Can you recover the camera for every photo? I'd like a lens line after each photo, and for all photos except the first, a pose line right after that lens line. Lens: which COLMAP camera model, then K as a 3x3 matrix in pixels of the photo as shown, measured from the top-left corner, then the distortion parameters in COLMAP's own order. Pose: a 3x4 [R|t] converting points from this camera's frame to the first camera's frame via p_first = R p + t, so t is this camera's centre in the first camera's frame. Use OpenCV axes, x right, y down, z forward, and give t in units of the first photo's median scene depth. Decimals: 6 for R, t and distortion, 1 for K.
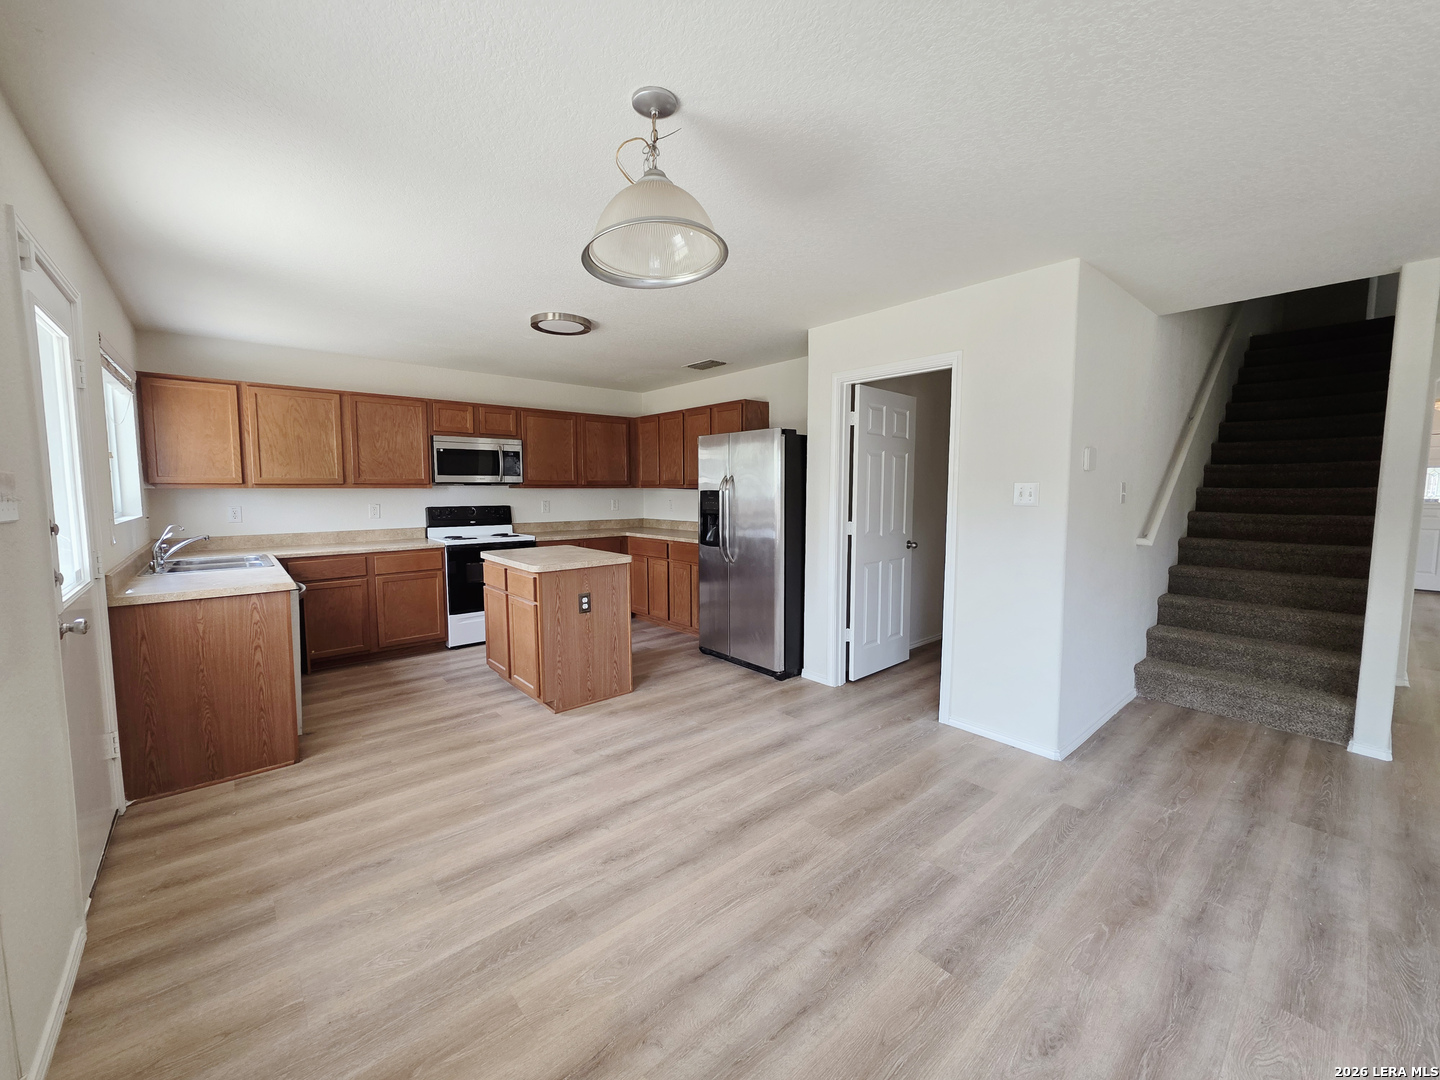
lens RADIAL K [[577.3, 0, 722.3], [0, 577.3, 537.6], [0, 0, 1]] dist [0.003313, 0.000456]
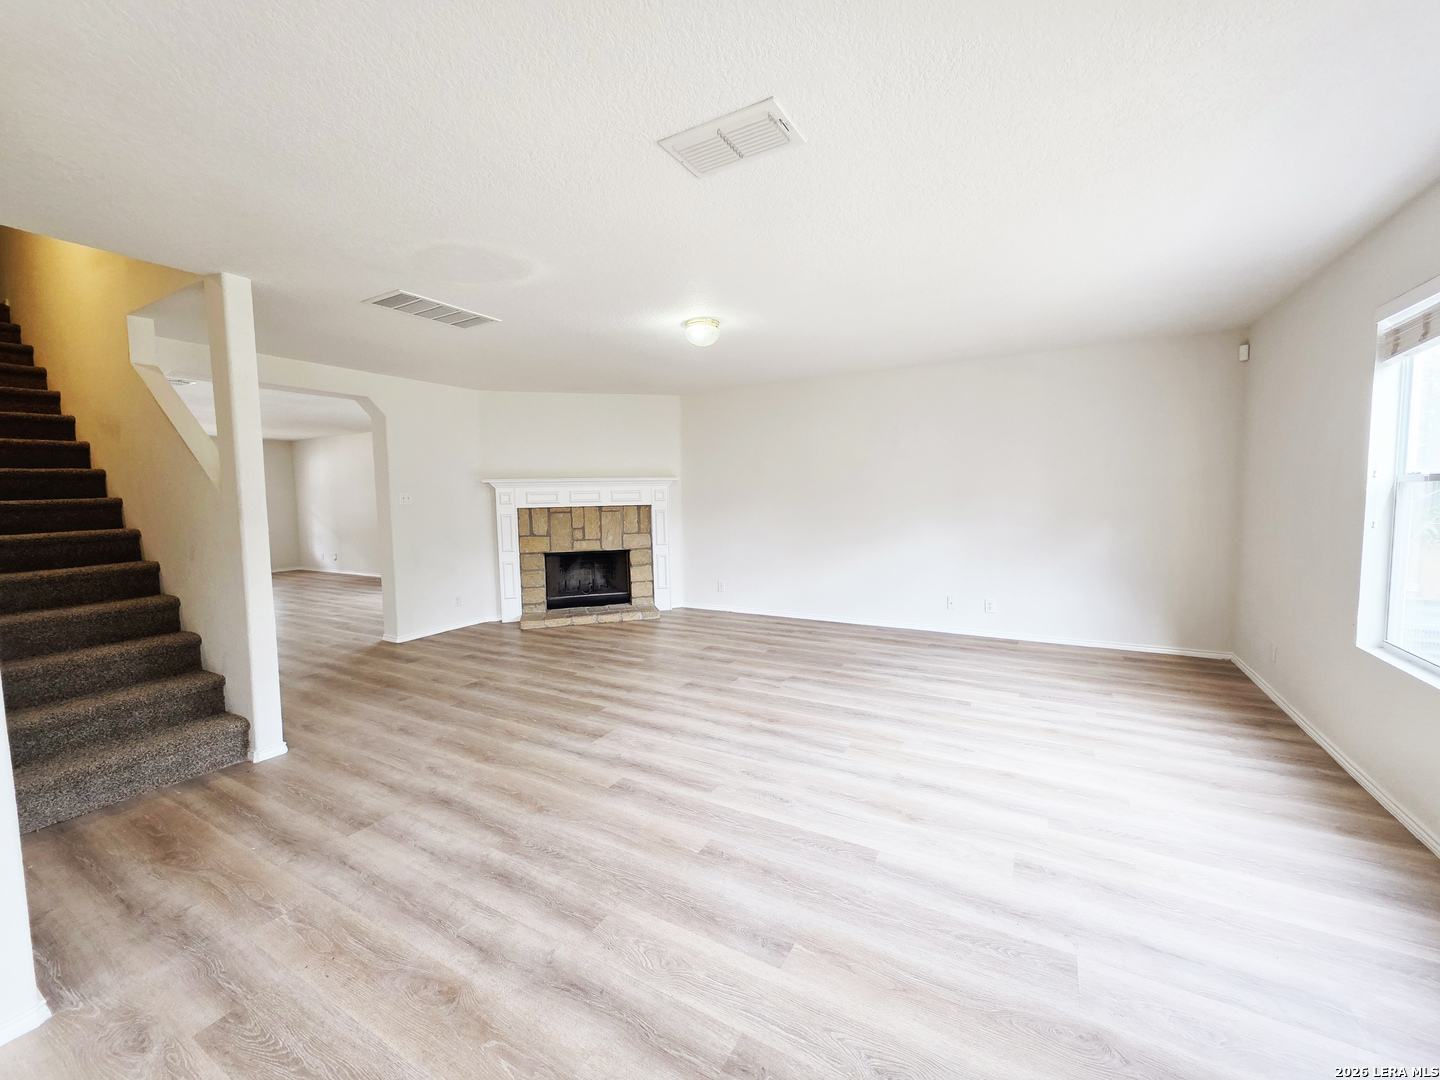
lens RADIAL K [[577.3, 0, 720.2], [0, 577.3, 535.2], [0, 0, 1]] dist [0.003313, 0.000456]
pose [[-0.341371, -0.068478, 0.937431, -0.101968], [0.099332, 0.989129, 0.108426, -0.049423], [-0.934665, 0.130130, -0.330858, 0.636877]]
